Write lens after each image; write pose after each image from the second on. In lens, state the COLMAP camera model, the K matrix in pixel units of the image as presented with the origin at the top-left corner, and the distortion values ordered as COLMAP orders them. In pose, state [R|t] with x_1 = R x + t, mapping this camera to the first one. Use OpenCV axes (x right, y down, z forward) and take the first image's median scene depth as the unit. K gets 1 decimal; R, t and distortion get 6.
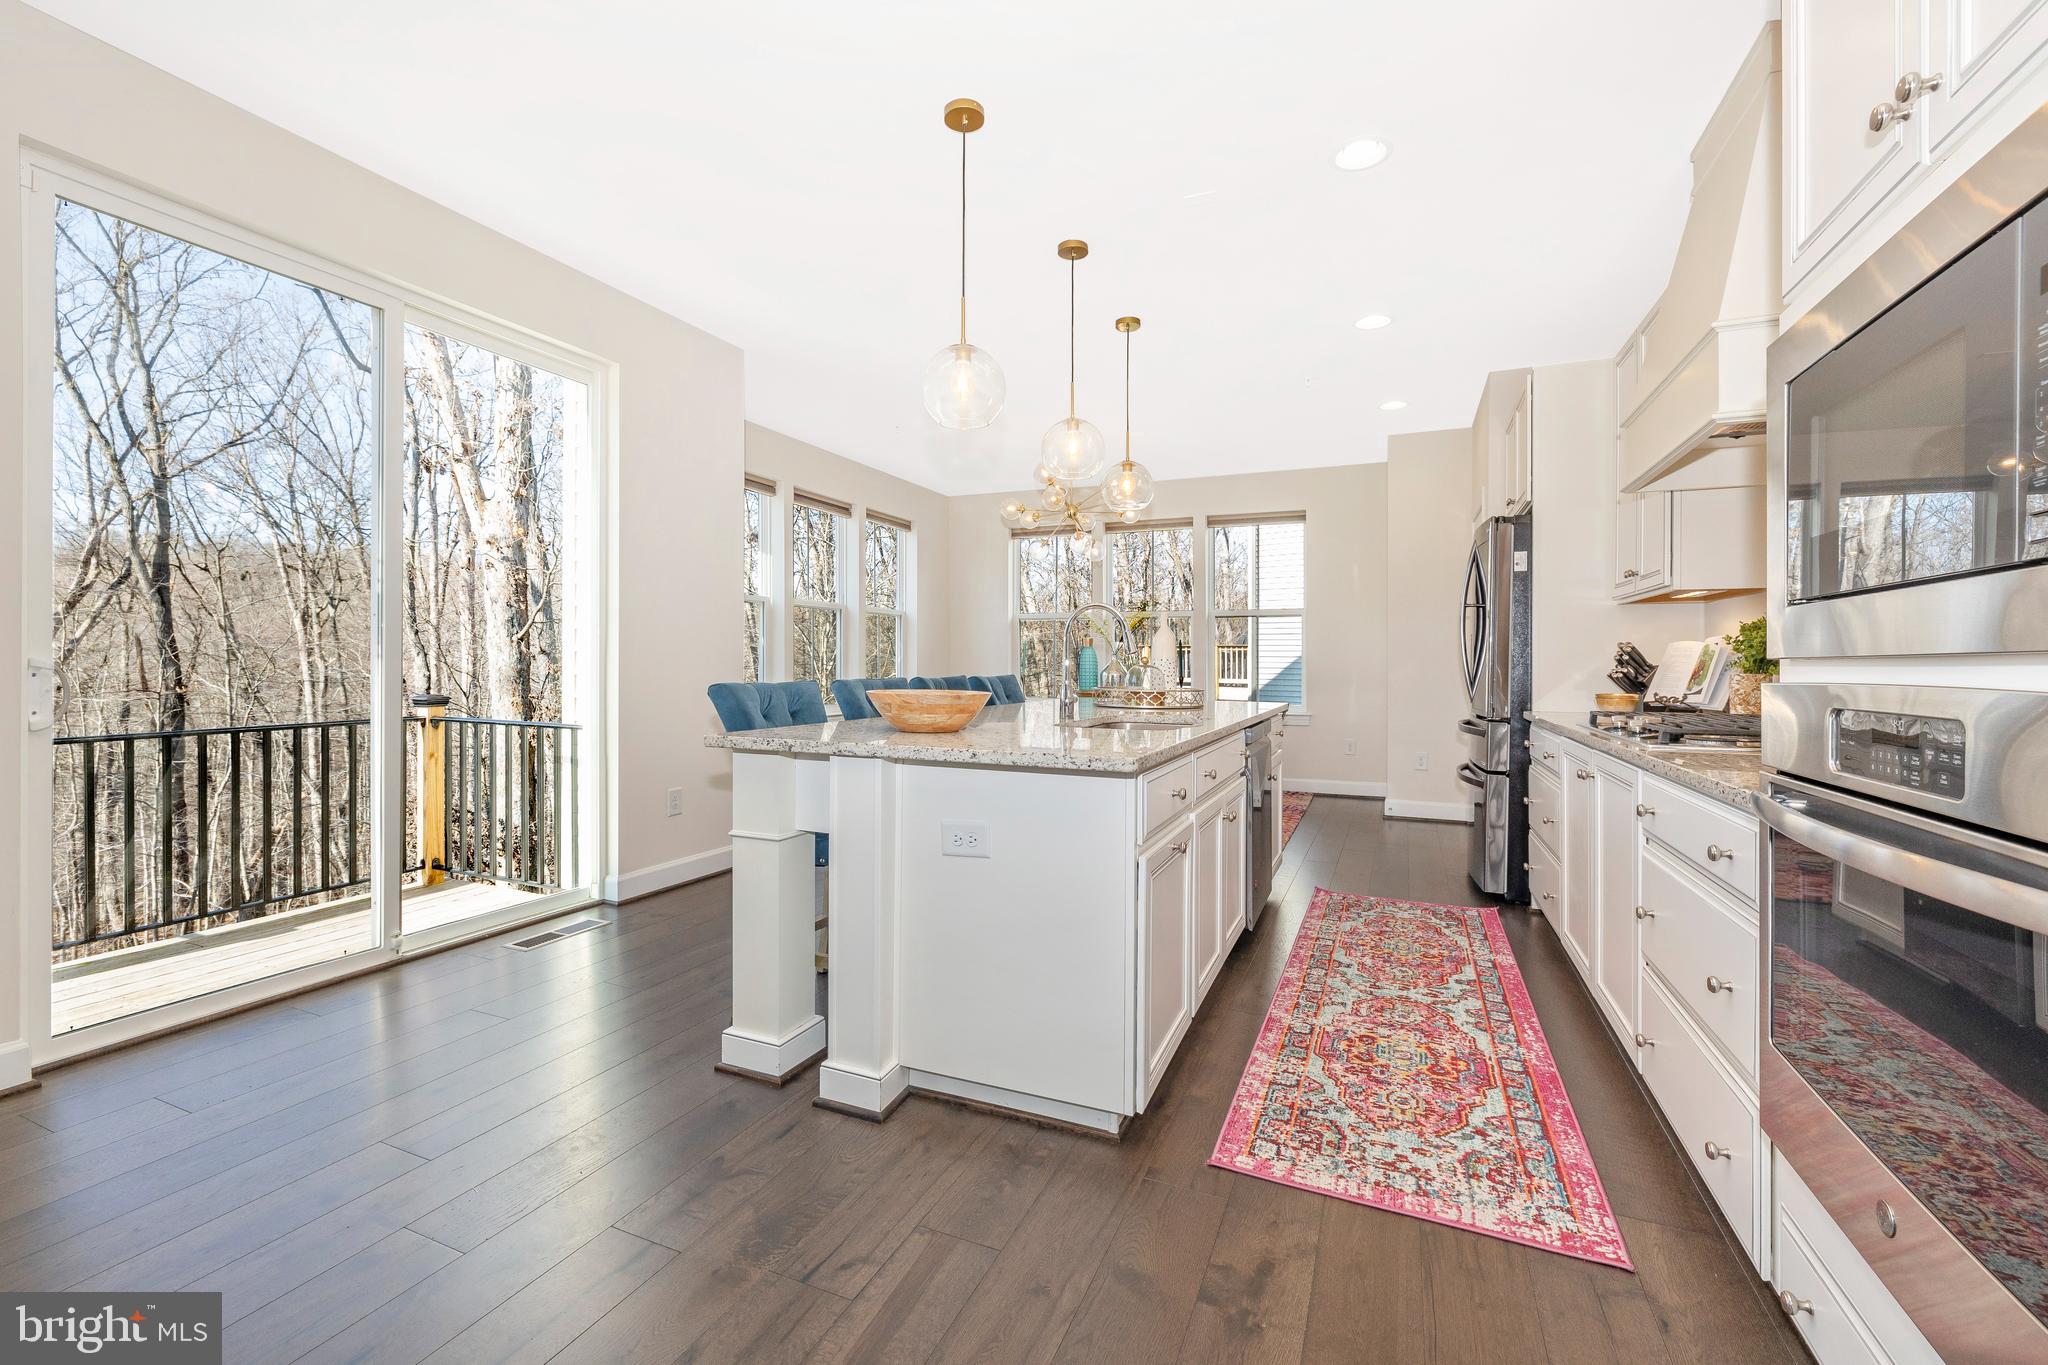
lens RADIAL K [[864.4, 0, 1016.3], [0, 864.4, 678.5], [0, 0, 1]] dist [-0.000756, -0.000251]
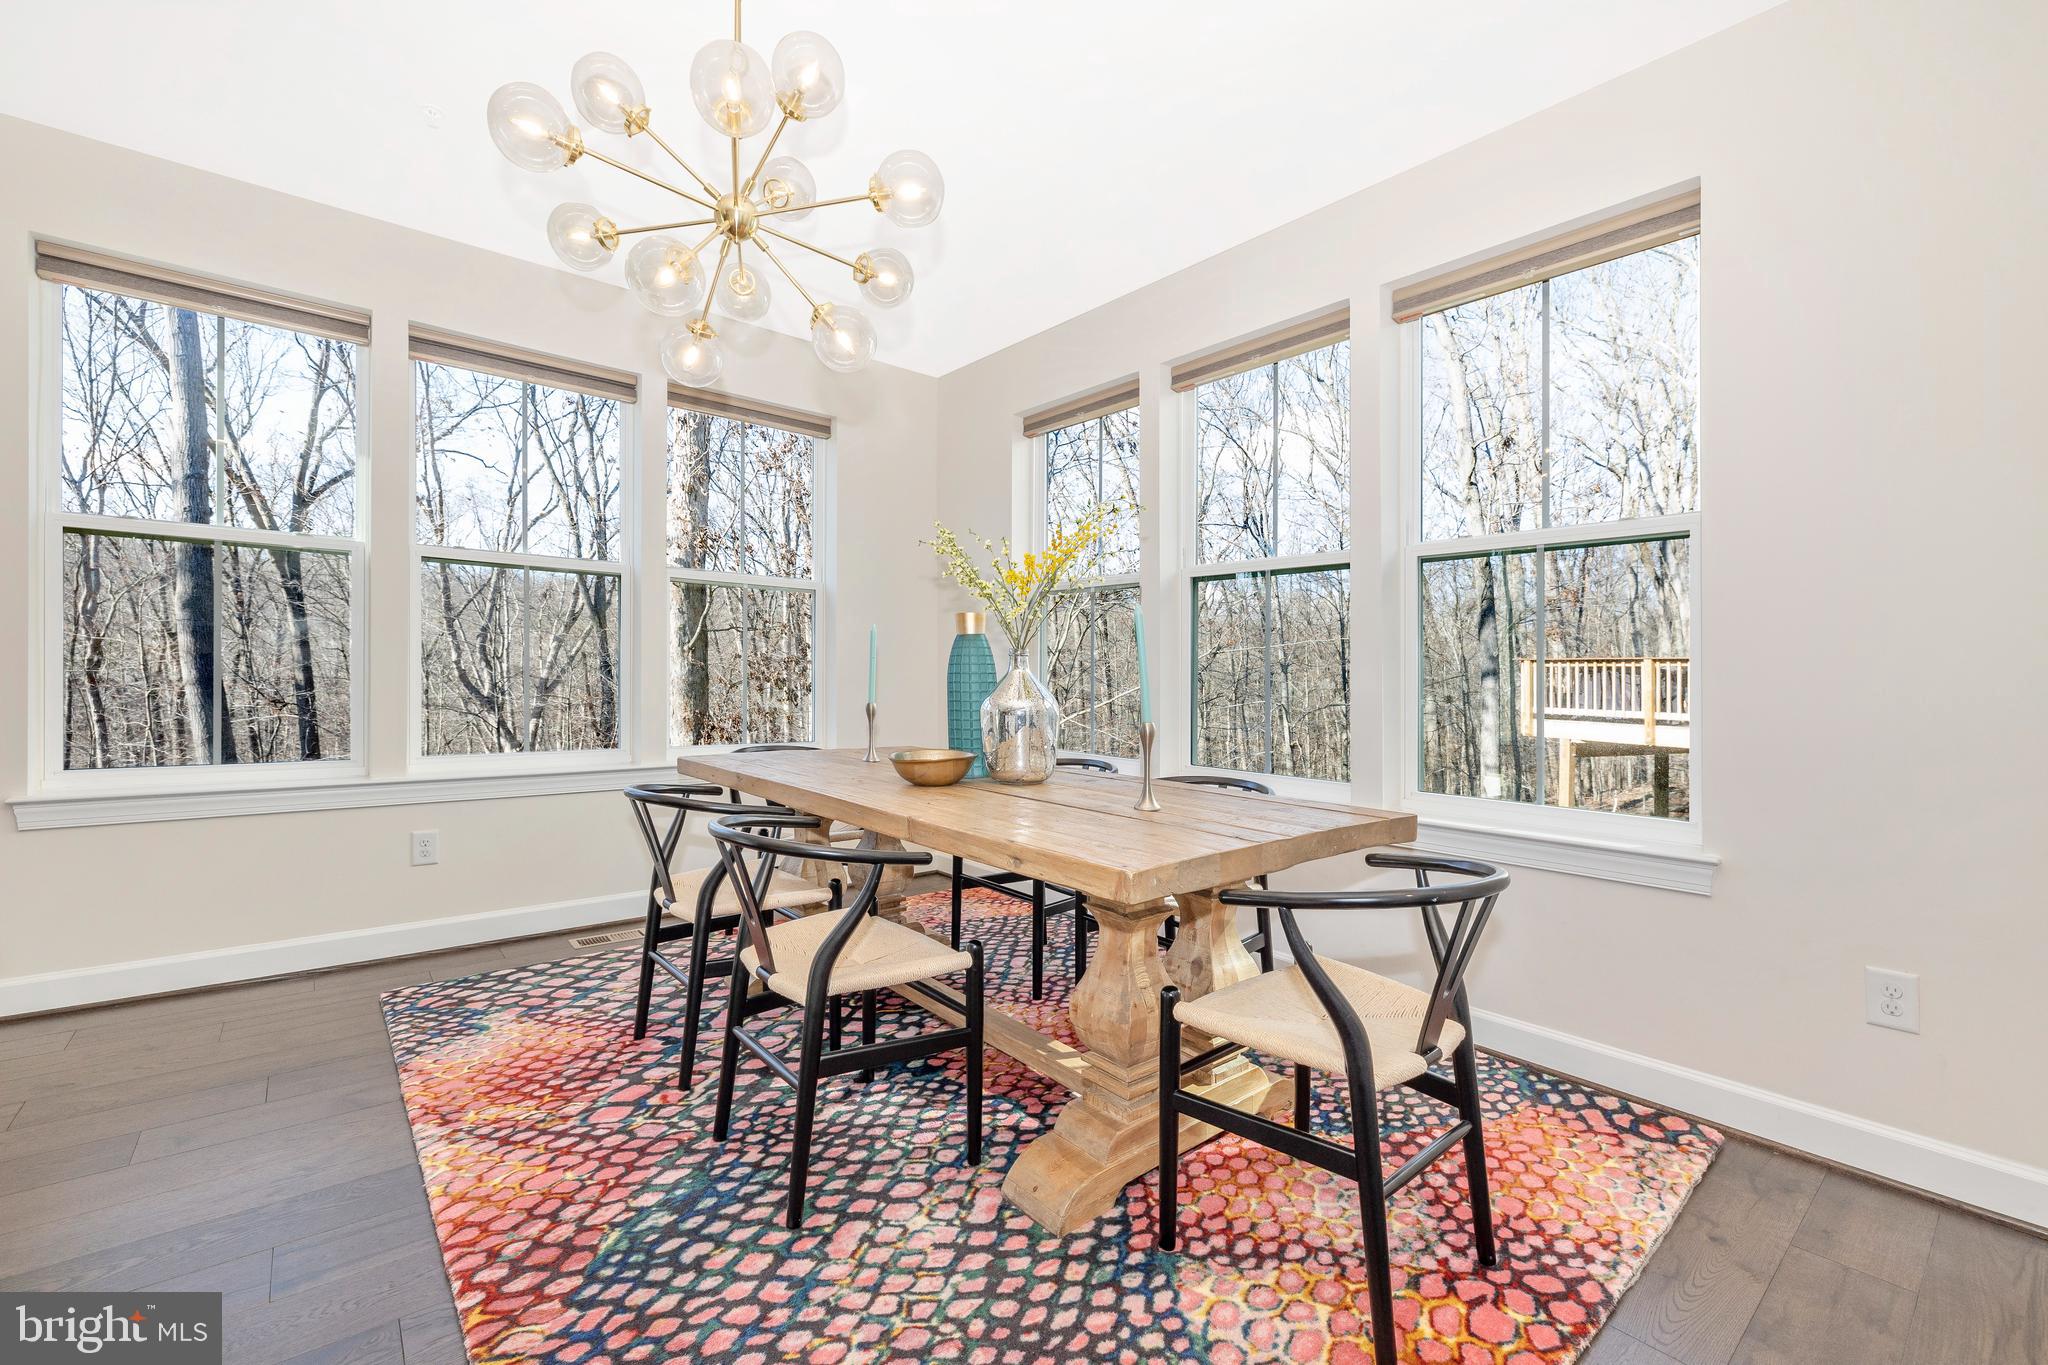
lens RADIAL K [[864.4, 0, 1016.3], [0, 864.4, 678.5], [0, 0, 1]] dist [-0.000756, -0.000251]
pose [[0.895370, 0.012431, -0.445150, 0.234315], [-0.022137, 0.999617, -0.016611, -0.008799], [0.444773, 0.024727, 0.895302, 0.564787]]
